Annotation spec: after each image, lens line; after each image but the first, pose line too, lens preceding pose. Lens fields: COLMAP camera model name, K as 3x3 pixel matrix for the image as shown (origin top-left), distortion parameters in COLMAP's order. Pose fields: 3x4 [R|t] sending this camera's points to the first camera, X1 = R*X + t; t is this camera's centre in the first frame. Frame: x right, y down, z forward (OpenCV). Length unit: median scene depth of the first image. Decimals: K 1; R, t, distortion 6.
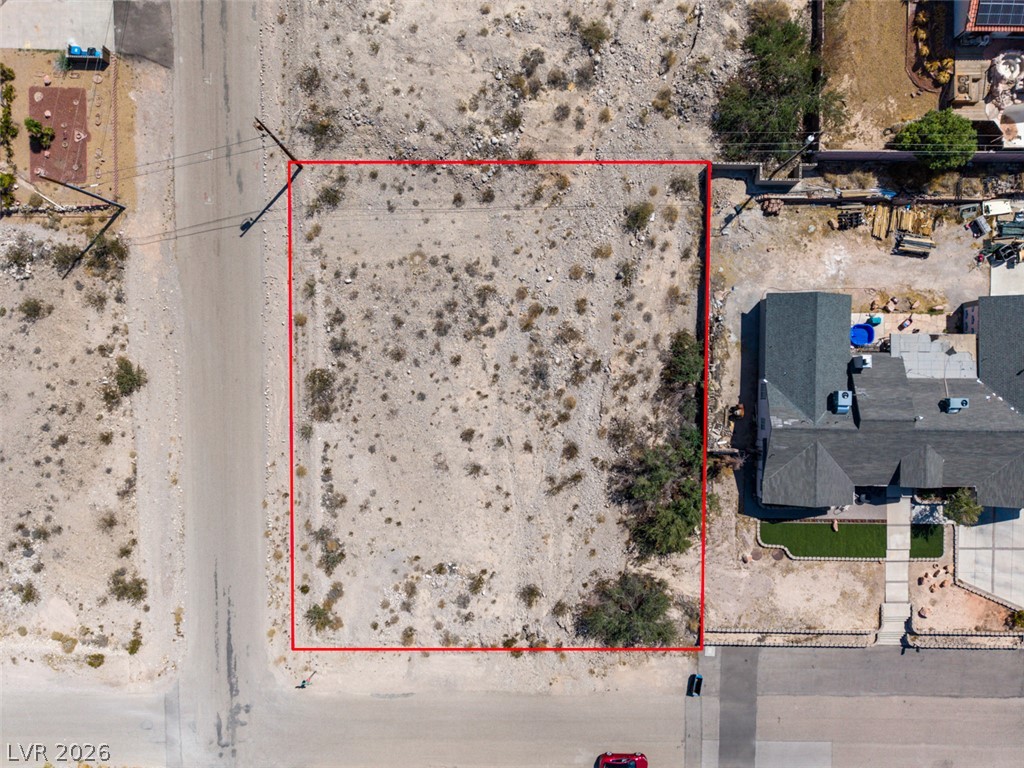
lens RADIAL K [[682.1, 0, 512.1], [0, 682.1, 387.7], [0, 0, 1]] dist [0.045699, -0.050907]
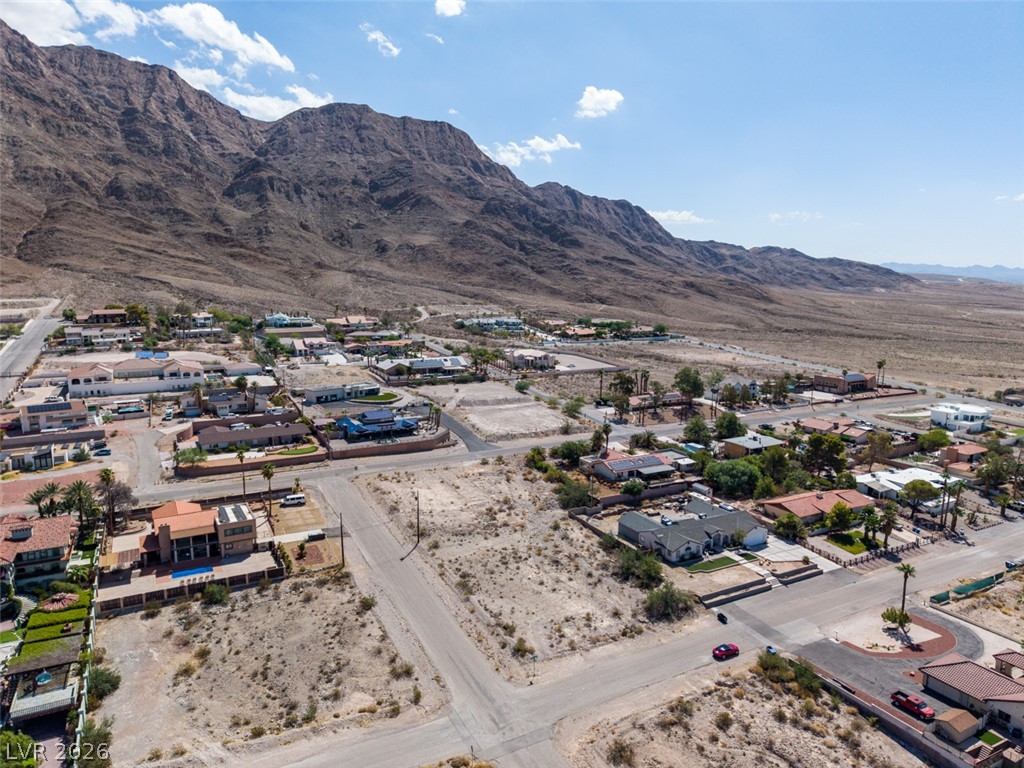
lens RADIAL K [[682.1, 0, 512.1], [0, 682.1, 387.7], [0, 0, 1]] dist [0.045699, -0.050907]
pose [[0.881359, -0.070044, 0.467225, -1.034484], [0.472408, 0.143225, -0.869665, 1.685767], [-0.006004, 0.987208, 0.159322, 0.131576]]
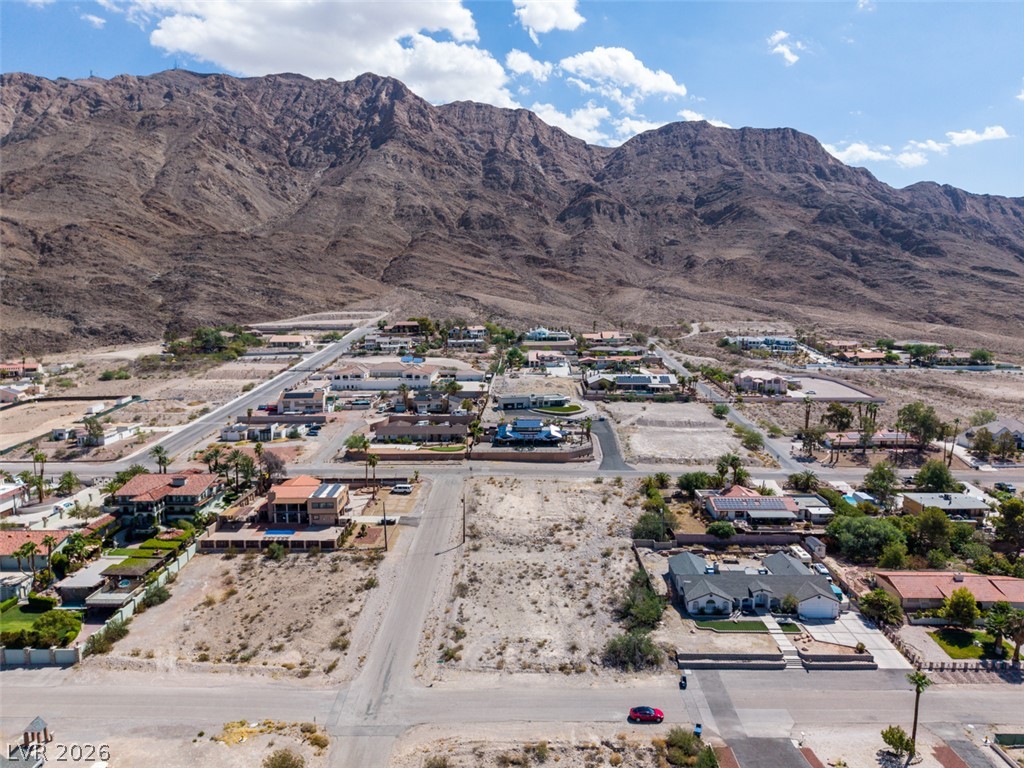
lens RADIAL K [[682.1, 0, 512.1], [0, 682.1, 387.7], [0, 0, 1]] dist [0.045699, -0.050907]
pose [[0.999919, 0.004518, -0.011857, -0.110356], [-0.012370, 0.138949, -0.990222, 1.942057], [-0.002826, 0.990289, 0.138993, 0.125078]]
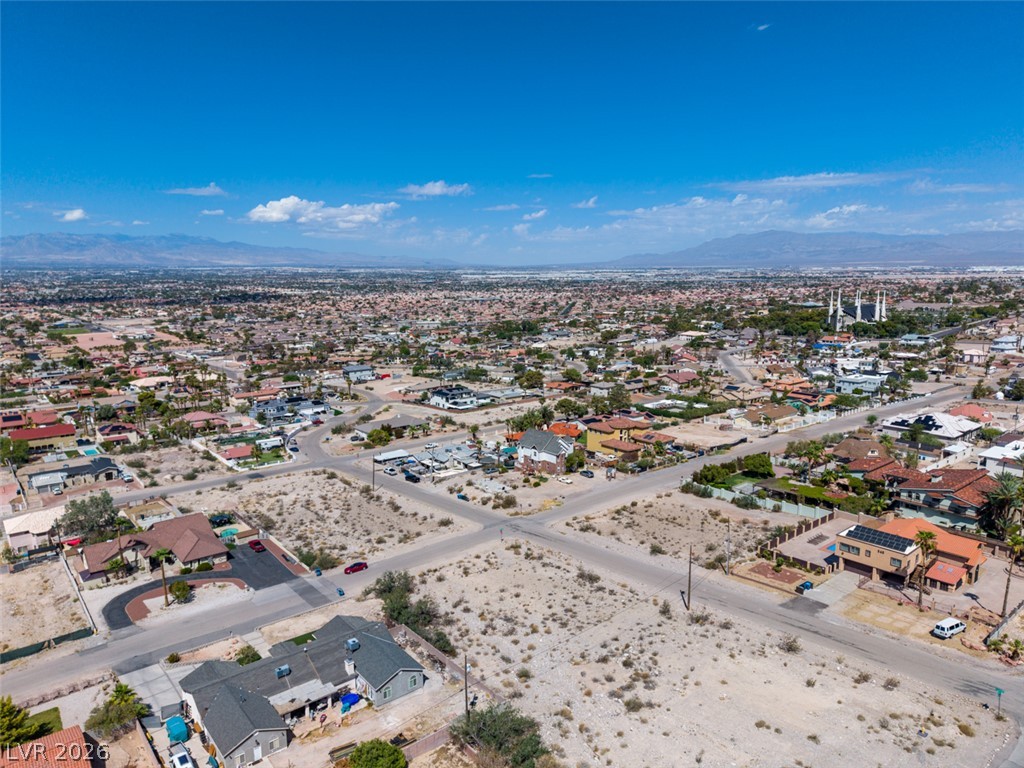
lens RADIAL K [[682.1, 0, 512.1], [0, 682.1, 387.7], [0, 0, 1]] dist [0.045699, -0.050907]
pose [[-0.769646, 0.121899, -0.626727, 1.045459], [-0.638356, -0.128251, 0.758982, -1.263563], [0.012141, 0.984222, 0.176523, 0.125540]]
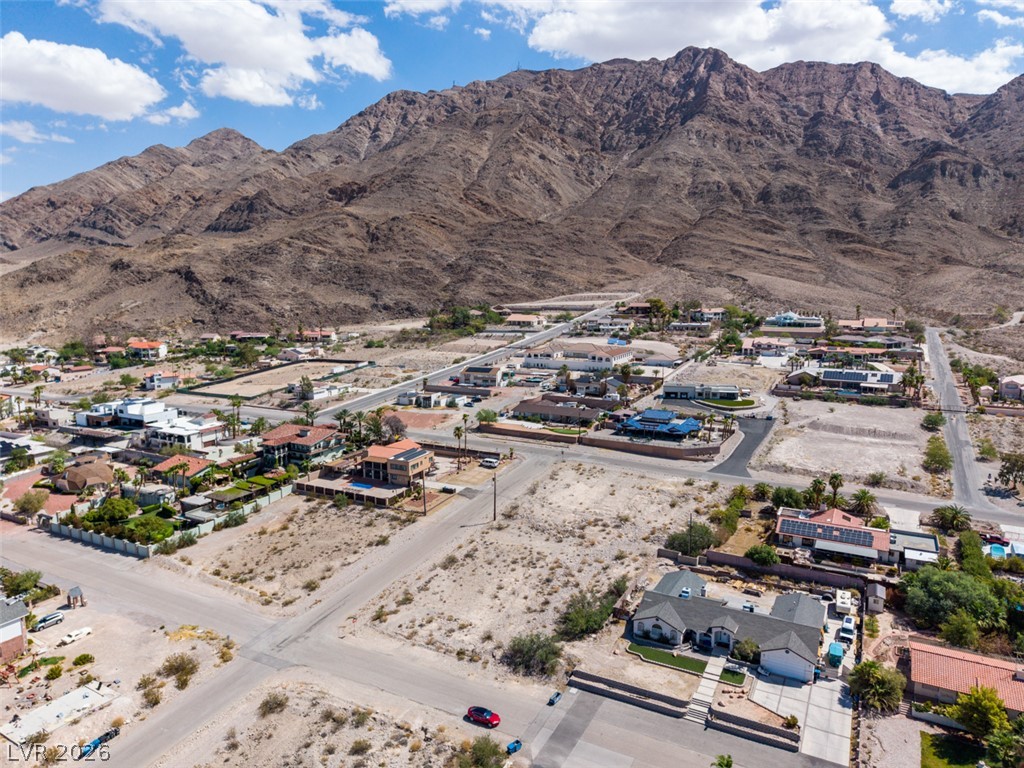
lens RADIAL K [[682.1, 0, 512.1], [0, 682.1, 387.7], [0, 0, 1]] dist [0.045699, -0.050907]
pose [[0.883631, 0.079018, -0.461467, 0.821999], [-0.468183, 0.147206, -0.871284, 1.677888], [-0.000917, 0.985945, 0.167071, 0.120338]]
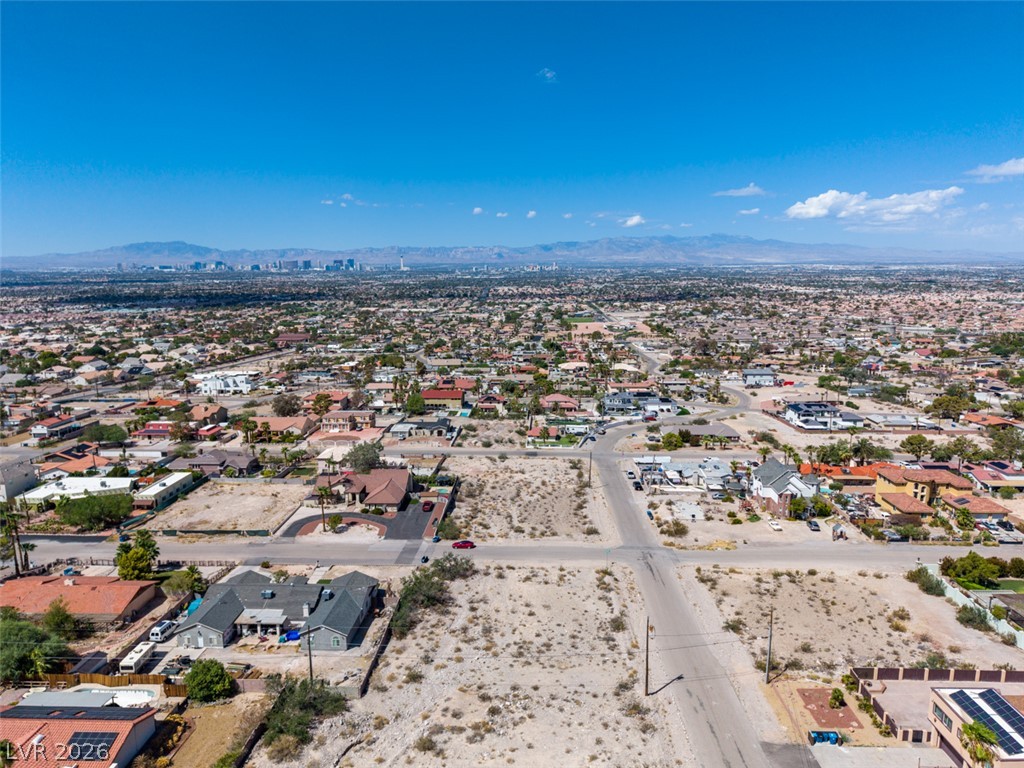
lens RADIAL K [[682.1, 0, 512.1], [0, 682.1, 387.7], [0, 0, 1]] dist [0.045699, -0.050907]
pose [[-0.999192, 0.006536, 0.039655, -0.090338], [0.037958, -0.170816, 0.984572, -1.575971], [0.013209, 0.985281, 0.170430, 0.132568]]
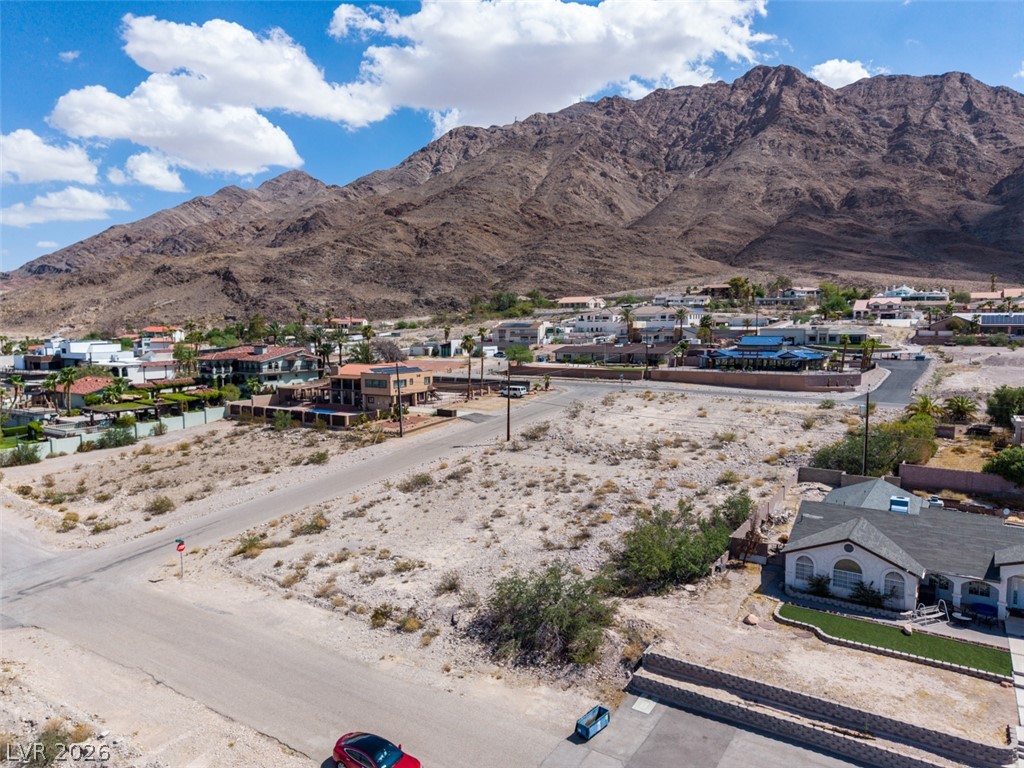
lens RADIAL K [[682.1, 0, 512.1], [0, 682.1, 387.7], [0, 0, 1]] dist [0.045699, -0.050907]
pose [[0.838224, 0.054875, -0.542558, 0.494195], [-0.545326, 0.084573, -0.833946, 0.894419], [0.000123, 0.994905, 0.100816, 0.719191]]
